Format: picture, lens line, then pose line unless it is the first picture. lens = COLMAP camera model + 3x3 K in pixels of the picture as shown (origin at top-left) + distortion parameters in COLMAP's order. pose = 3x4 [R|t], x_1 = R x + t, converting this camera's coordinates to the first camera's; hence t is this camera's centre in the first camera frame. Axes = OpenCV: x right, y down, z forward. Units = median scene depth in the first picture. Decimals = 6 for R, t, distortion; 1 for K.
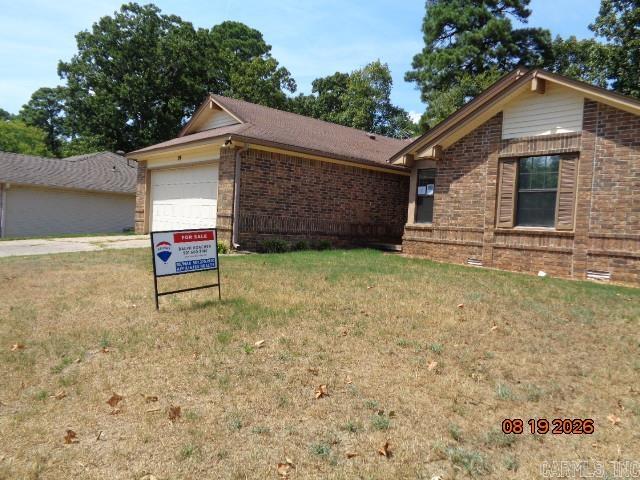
lens RADIAL K [[483.8, 0, 320.0], [0, 483.8, 240.0], [0, 0, 1]] dist [0.009338, 0.003003]
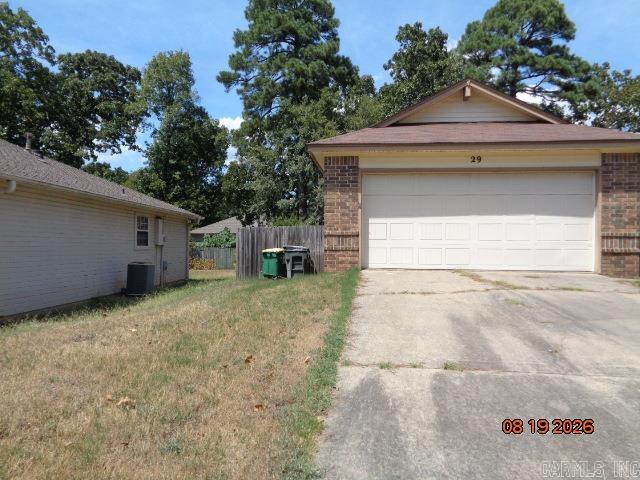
lens RADIAL K [[483.8, 0, 320.0], [0, 483.8, 240.0], [0, 0, 1]] dist [0.009338, 0.003003]
pose [[0.718370, -0.046443, 0.694109, -0.851547], [0.058670, 0.998259, 0.006074, -0.059285], [-0.693183, 0.036360, 0.719844, 0.573144]]
